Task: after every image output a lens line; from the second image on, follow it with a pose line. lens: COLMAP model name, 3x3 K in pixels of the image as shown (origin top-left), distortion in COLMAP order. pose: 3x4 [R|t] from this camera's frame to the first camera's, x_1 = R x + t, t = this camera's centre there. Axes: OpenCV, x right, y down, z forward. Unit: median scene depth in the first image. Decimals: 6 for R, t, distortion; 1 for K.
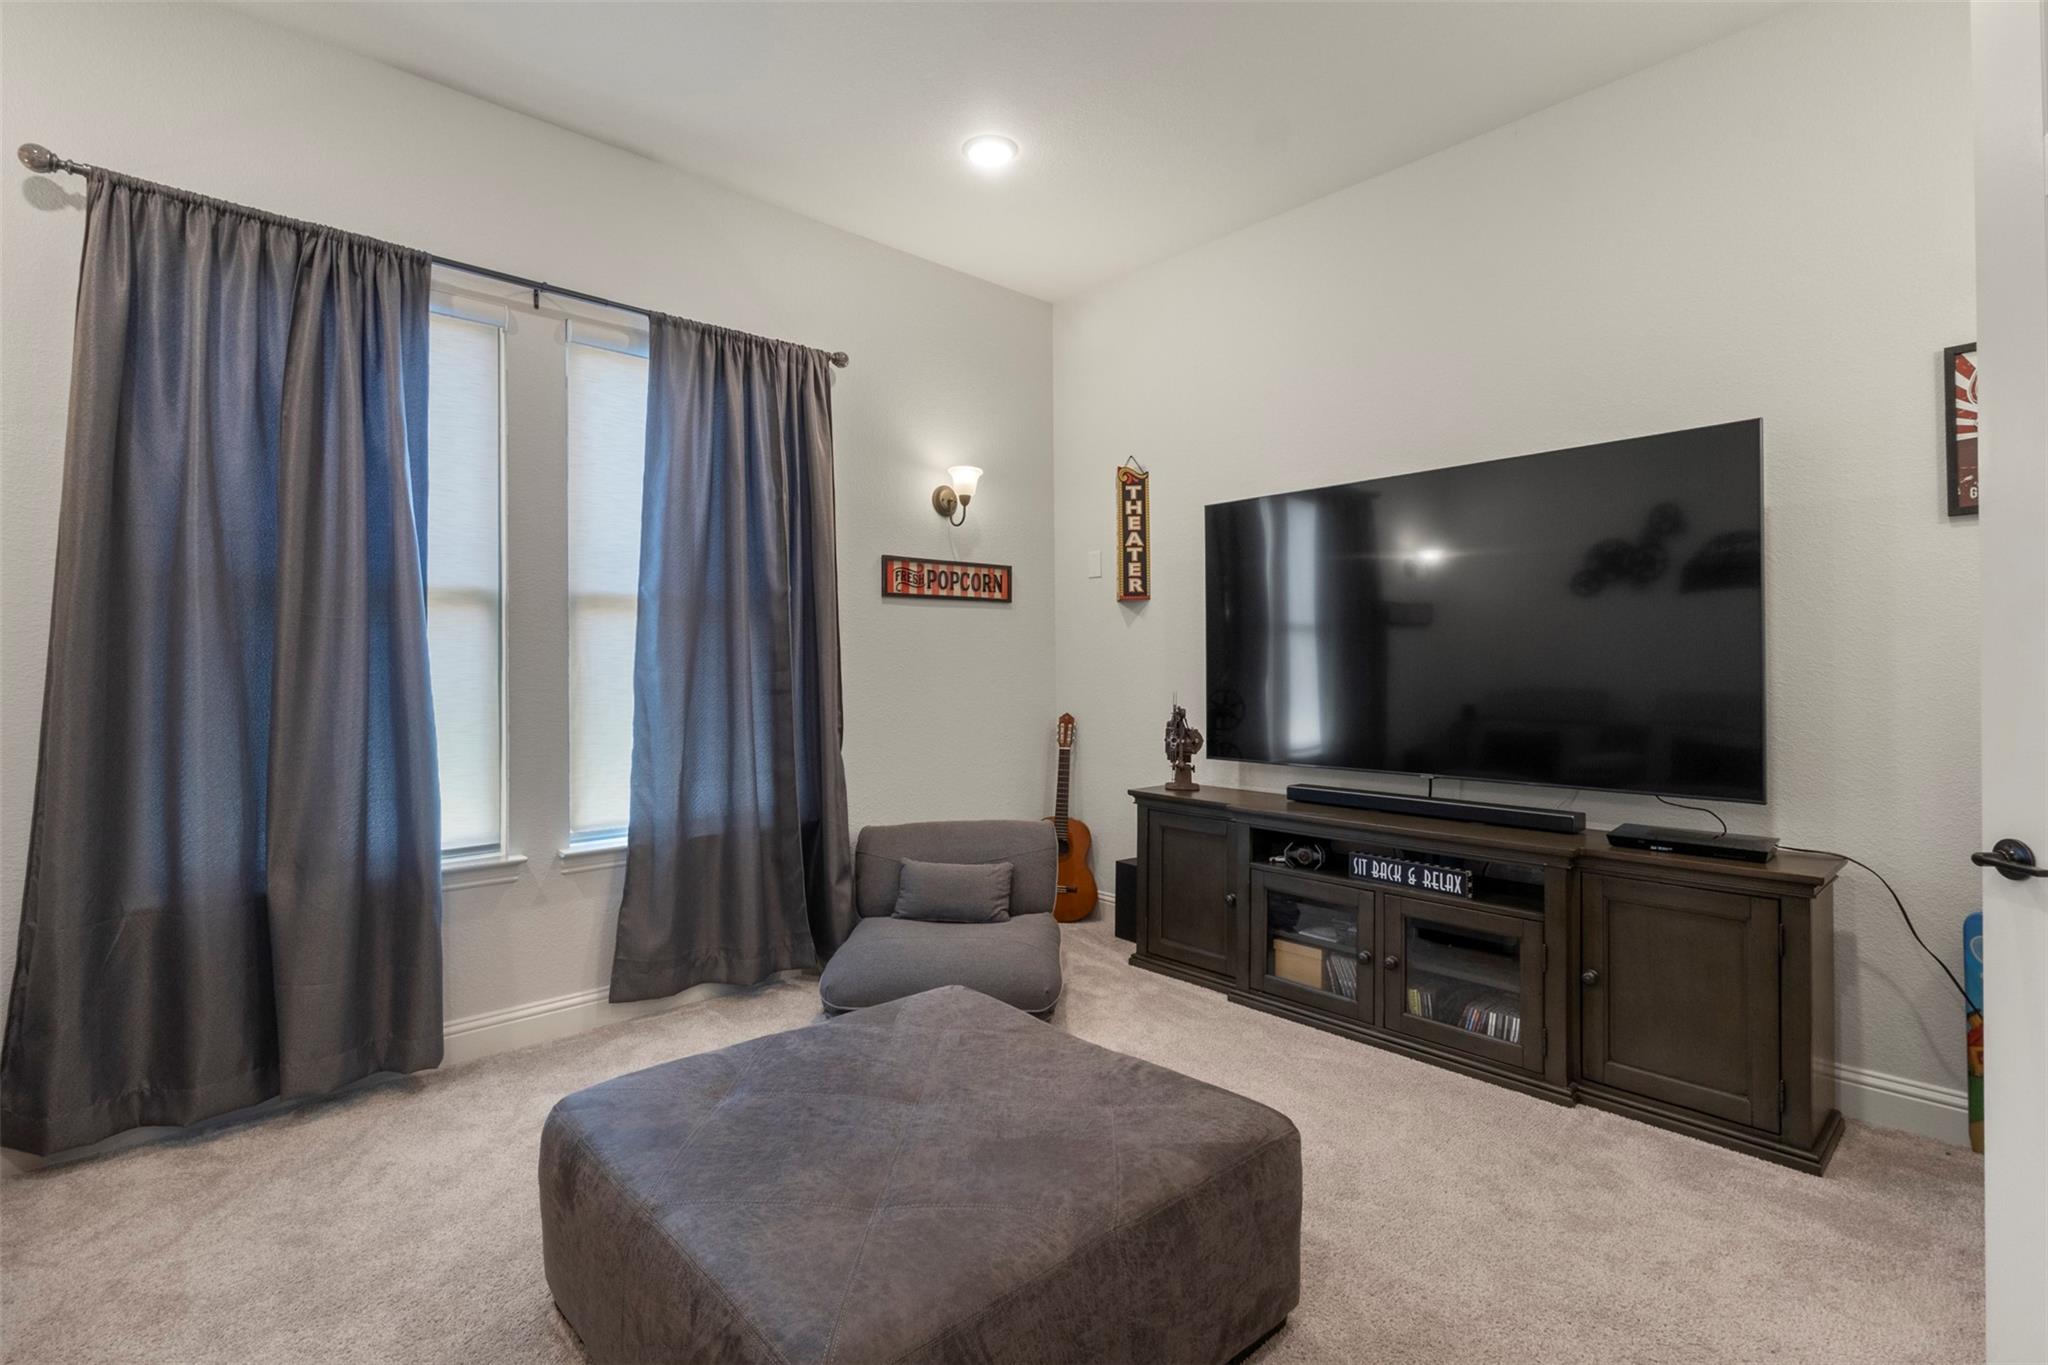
lens RADIAL K [[944.7, 0, 1023.5], [0, 944.7, 653.1], [0, 0, 1]] dist [0.000171, 0.001453]
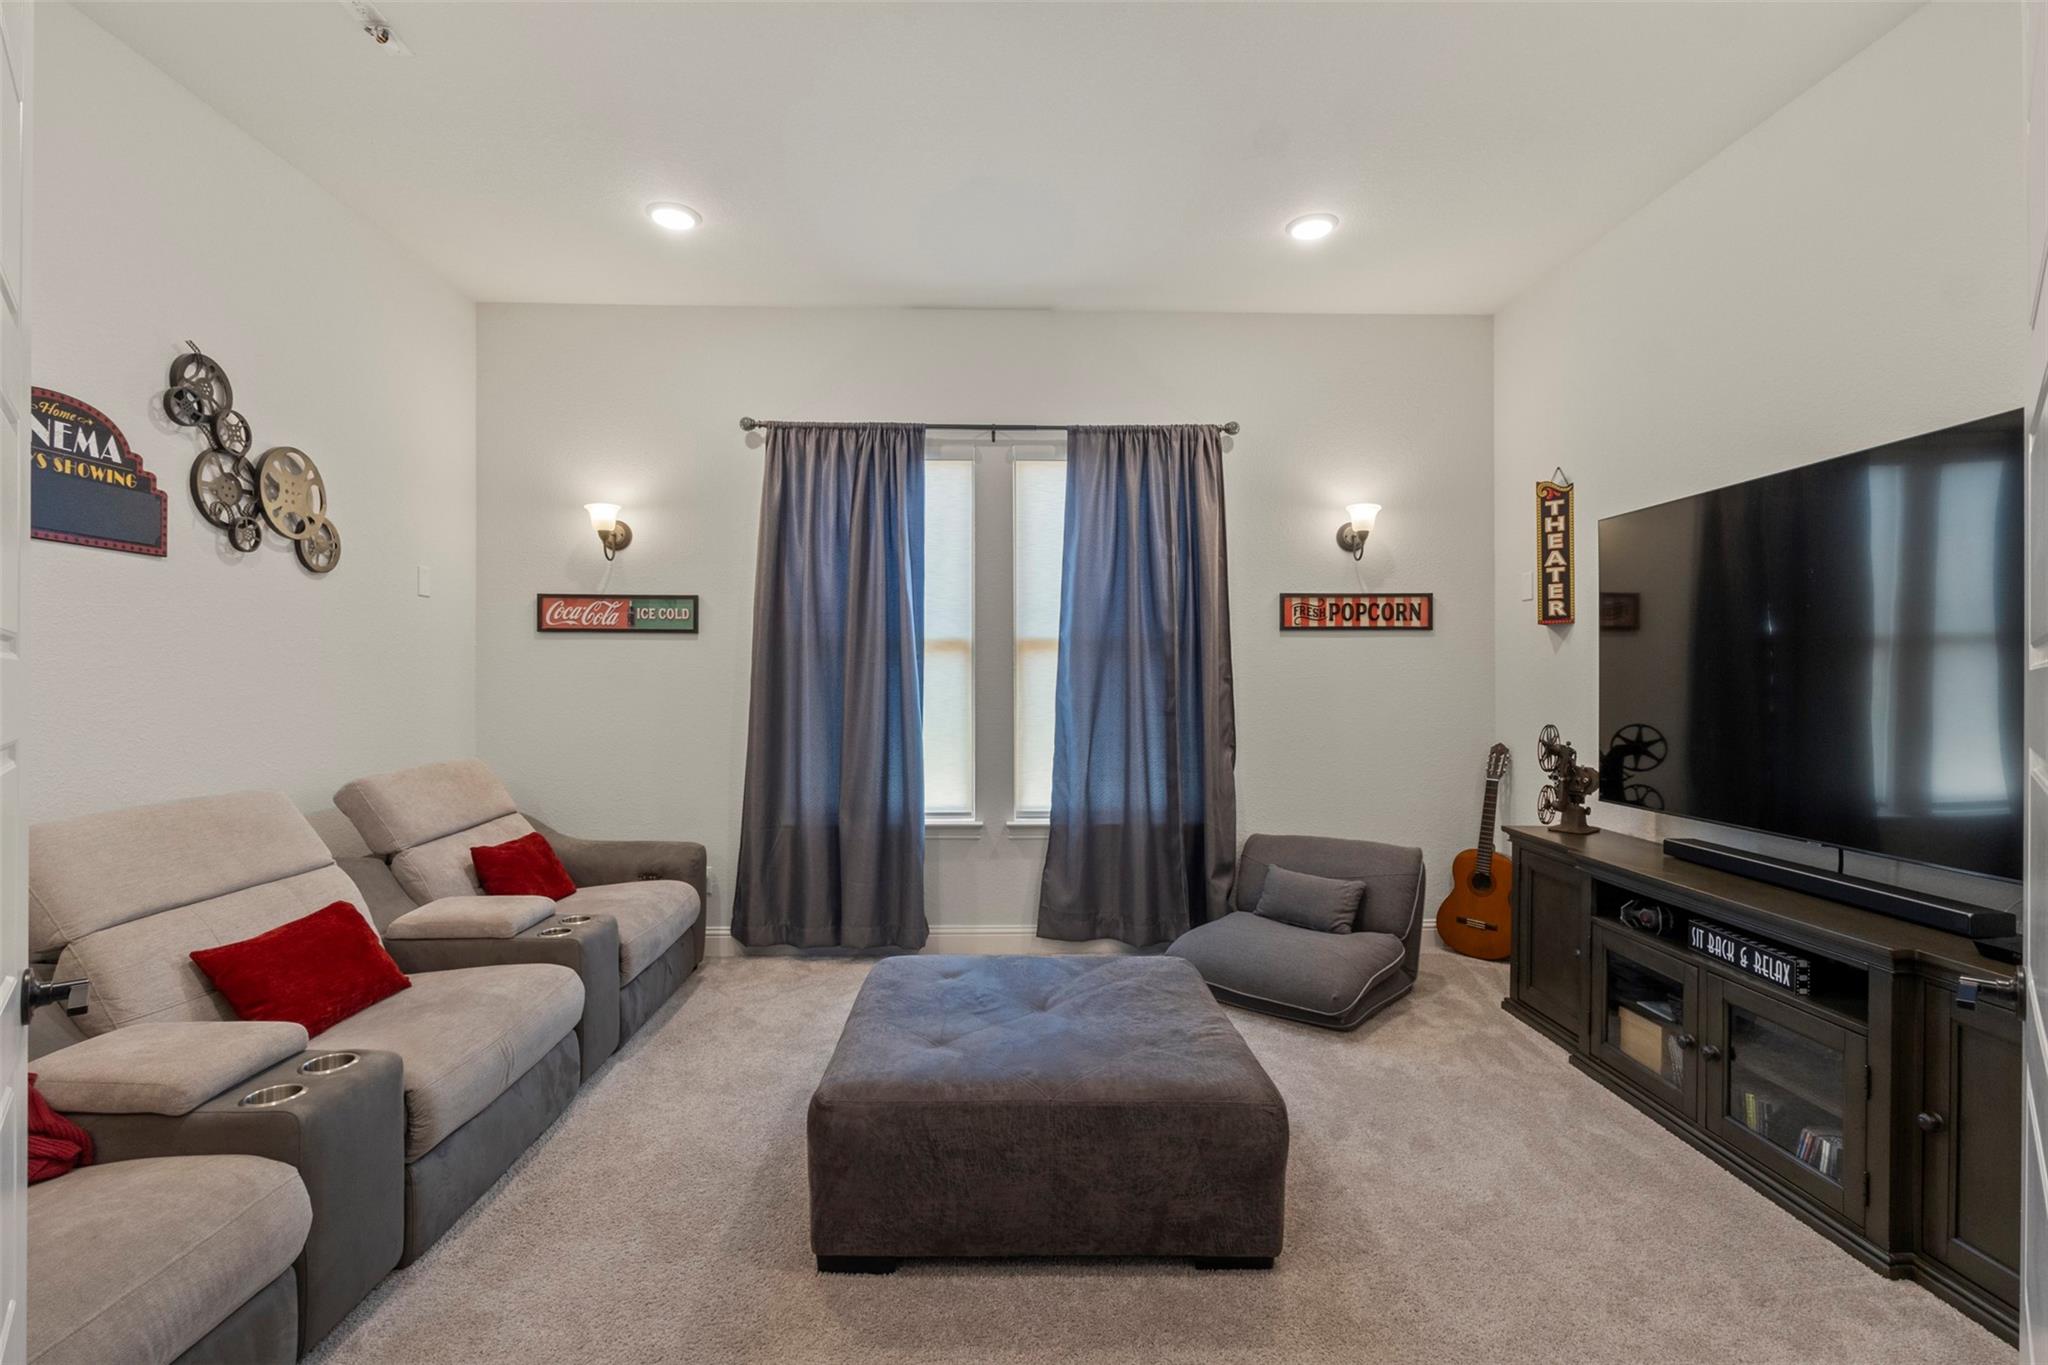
lens RADIAL K [[934.3, 0, 1021.0], [0, 934.3, 669.8], [0, 0, 1]] dist [0.004508, 0.000523]
pose [[0.755504, -0.001709, -0.655142, 0.398663], [0.003911, 0.999991, 0.001901, -0.019444], [0.655133, -0.003999, 0.755503, -0.040355]]
